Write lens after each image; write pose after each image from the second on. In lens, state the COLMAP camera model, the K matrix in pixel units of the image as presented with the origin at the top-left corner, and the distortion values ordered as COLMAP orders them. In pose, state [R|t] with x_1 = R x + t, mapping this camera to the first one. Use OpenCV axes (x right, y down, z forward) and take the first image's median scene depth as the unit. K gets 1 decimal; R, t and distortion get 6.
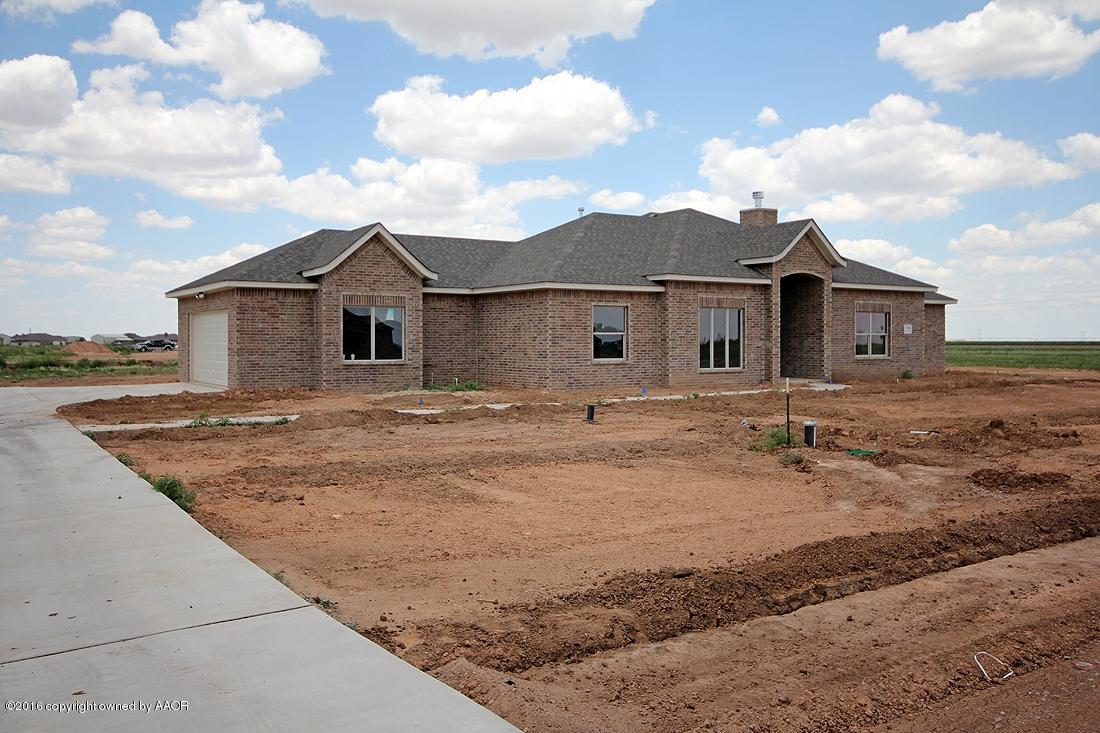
lens RADIAL K [[900.4, 0, 549.4], [0, 900.4, 356.4], [0, 0, 1]] dist [0.004006, 0.005083]
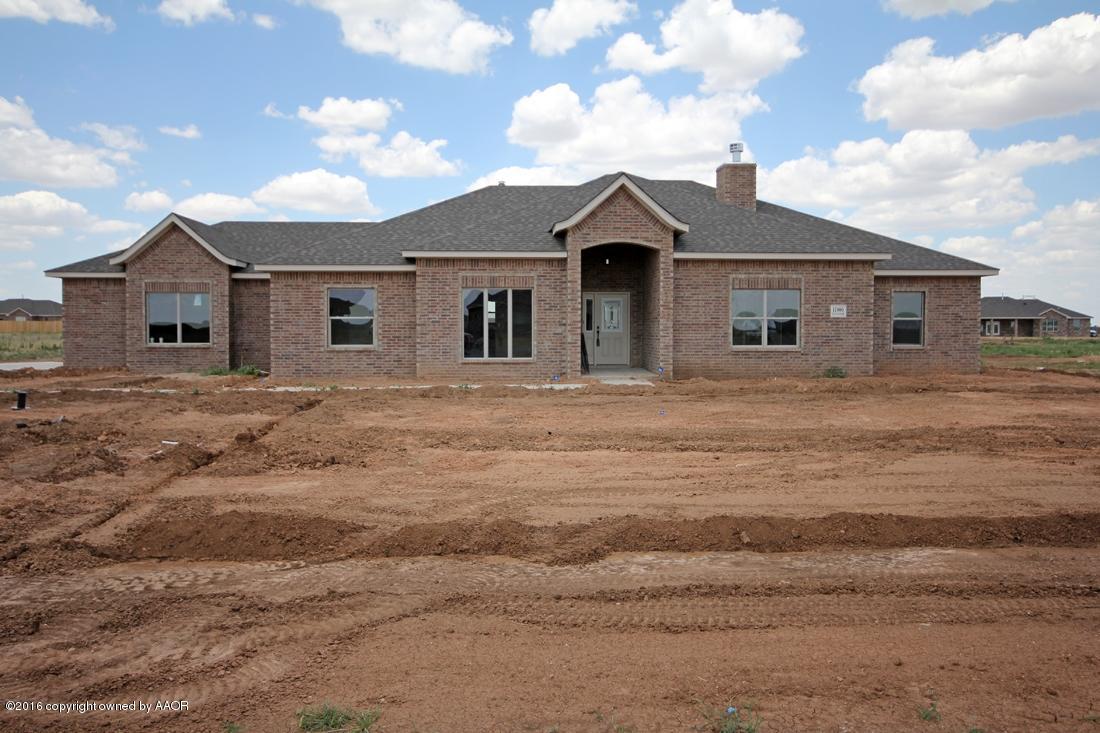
lens RADIAL K [[896.3, 0, 549.8], [0, 896.3, 373.4], [0, 0, 1]] dist [0.025368, 0.010619]
pose [[0.863984, 0.027535, -0.502766, 0.650325], [-0.011625, 0.999328, 0.034753, -0.002383], [0.503385, -0.024181, 0.863724, 0.275747]]
